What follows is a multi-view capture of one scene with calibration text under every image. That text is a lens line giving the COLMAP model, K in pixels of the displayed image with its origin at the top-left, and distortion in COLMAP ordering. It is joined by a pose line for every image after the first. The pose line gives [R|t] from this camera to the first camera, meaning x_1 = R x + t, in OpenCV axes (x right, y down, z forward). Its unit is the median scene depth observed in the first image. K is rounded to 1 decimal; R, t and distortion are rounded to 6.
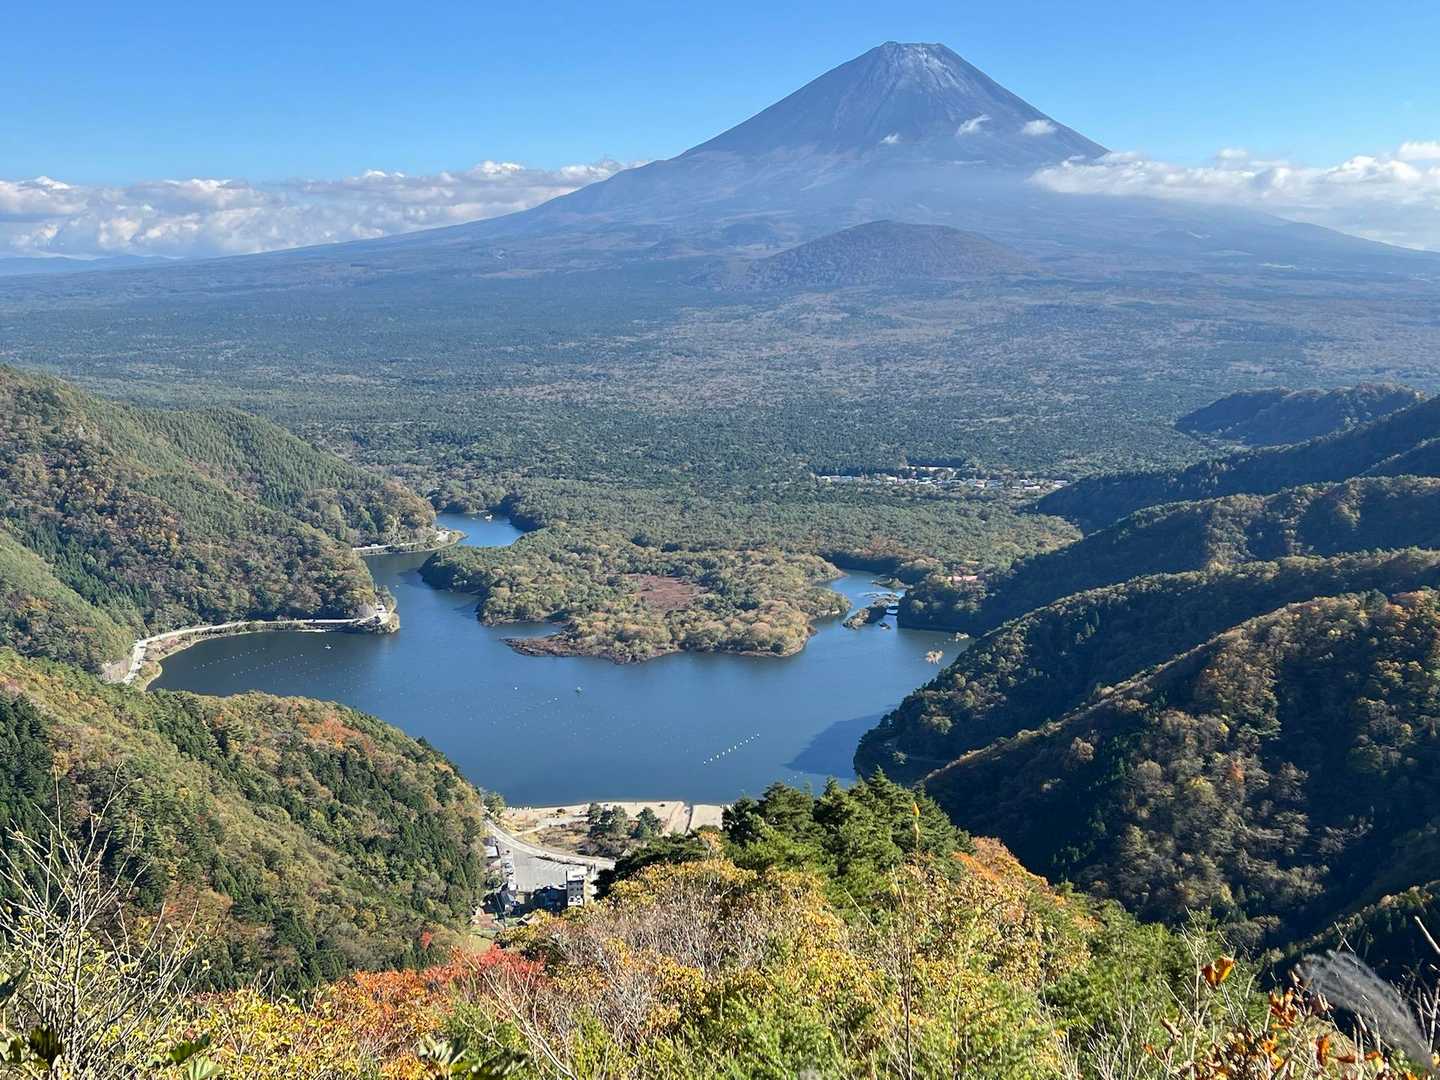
lens RADIAL K [[1696.5, 0, 726.8], [0, 1696.5, 538.1], [0, 0, 1]] dist [0.113124, 0.000000]
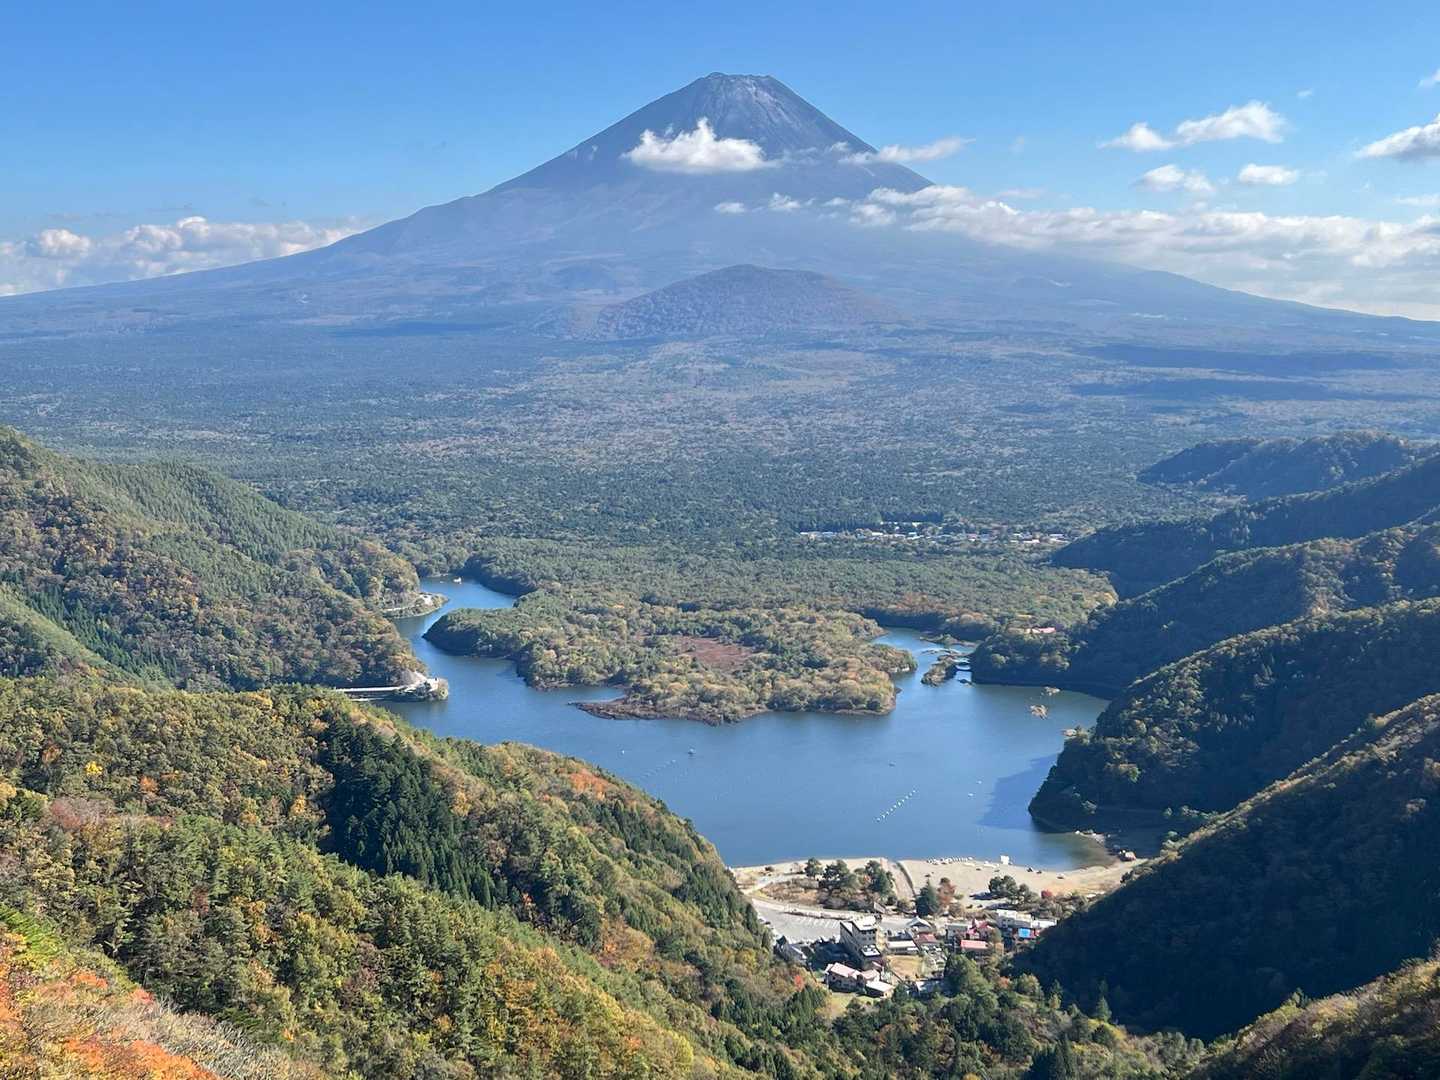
lens RADIAL K [[1901.3, 0, 714.3], [0, 1901.3, 531.1], [0, 0, 1]] dist [0.150242, 0.000000]
pose [[0.992397, -0.011376, 0.122548, -0.153920], [0.017094, 0.998809, -0.045707, 0.012328], [-0.121882, 0.047454, 0.991409, -0.034710]]
